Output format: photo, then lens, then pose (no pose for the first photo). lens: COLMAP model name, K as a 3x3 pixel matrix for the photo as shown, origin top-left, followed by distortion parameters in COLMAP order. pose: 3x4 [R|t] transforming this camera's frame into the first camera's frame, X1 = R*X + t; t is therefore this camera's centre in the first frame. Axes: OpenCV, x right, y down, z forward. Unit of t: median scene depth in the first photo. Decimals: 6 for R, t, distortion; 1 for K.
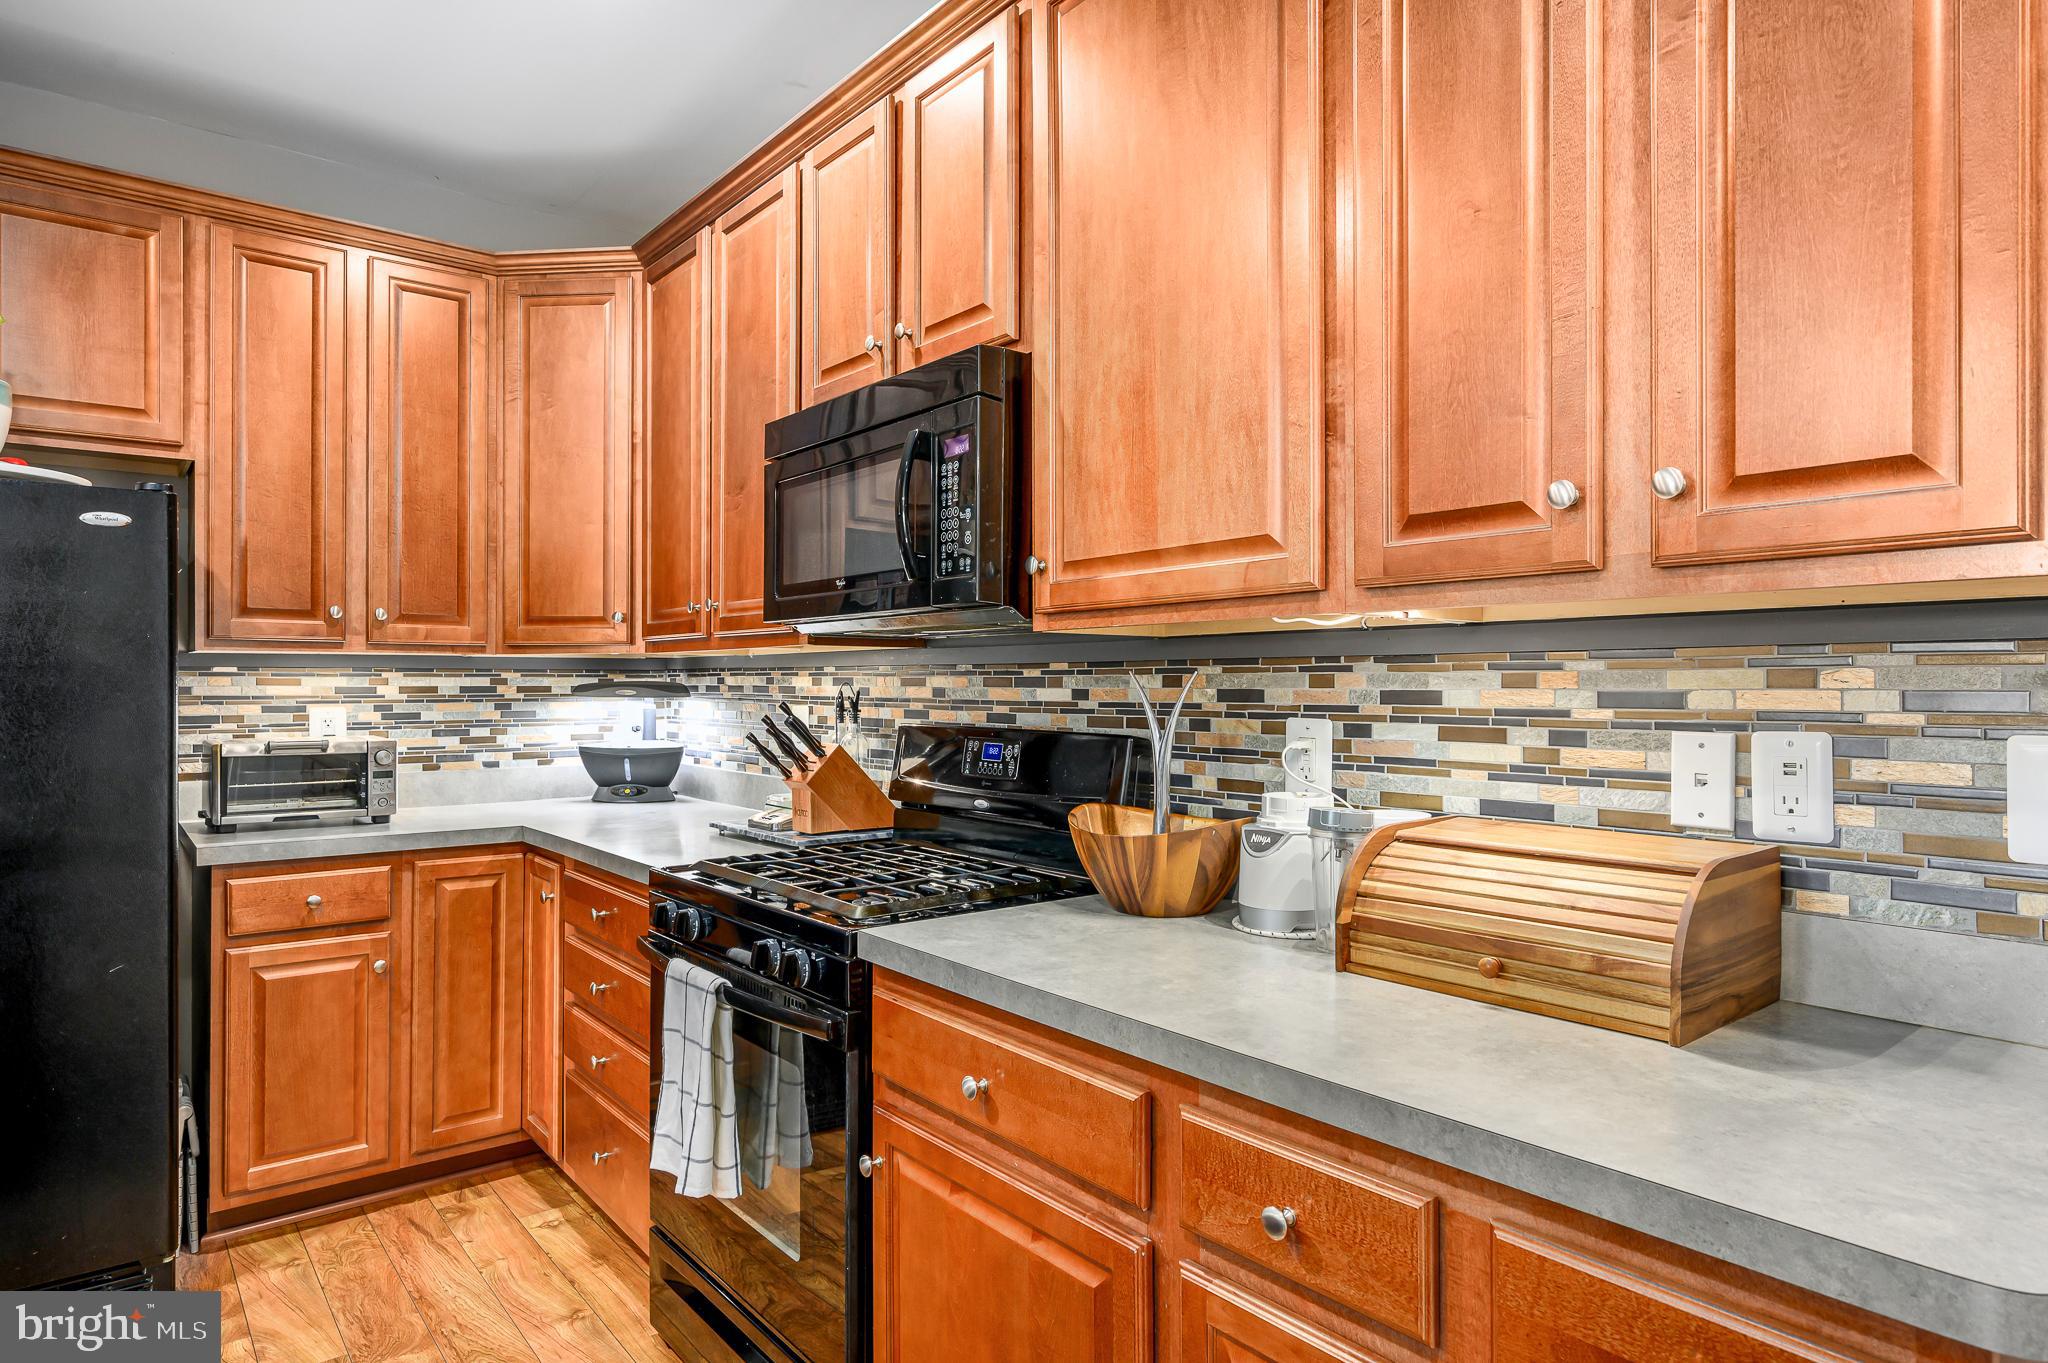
lens RADIAL K [[1174.8, 0, 1034.8], [0, 1174.8, 684.9], [0, 0, 1]] dist [-0.003499, 0.000483]
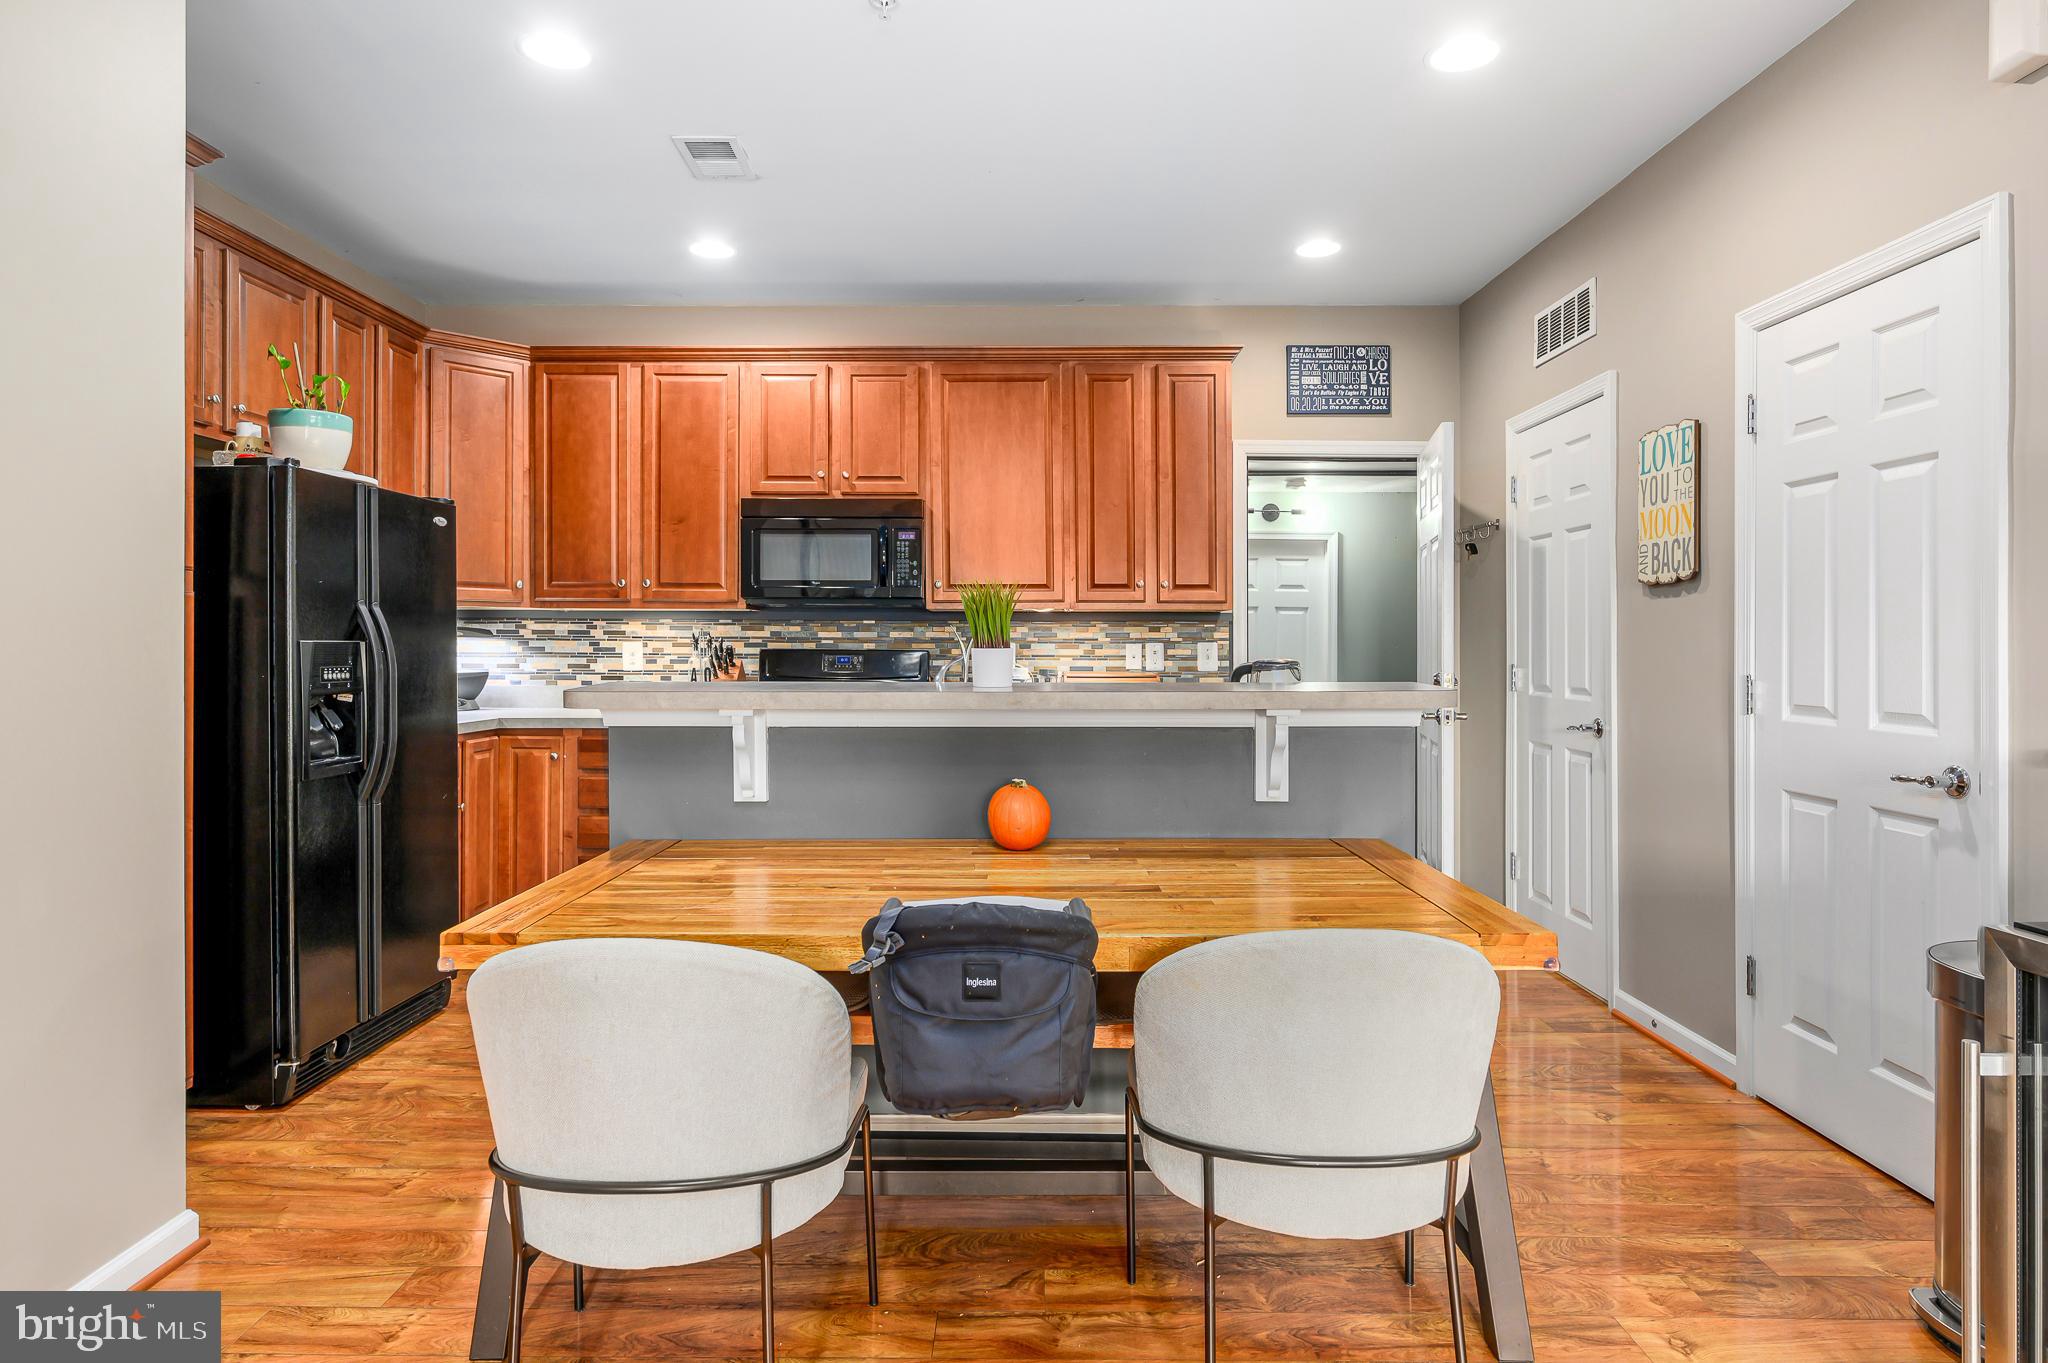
lens RADIAL K [[1118.9, 0, 1020.6], [0, 1118.9, 638.7], [0, 0, 1]] dist [-0.003002, 0.000329]
pose [[0.642164, 0.006446, 0.766540, -1.305175], [-0.003200, 0.999978, -0.005729, 0.024736], [-0.766561, 0.001226, 0.642170, -0.553328]]
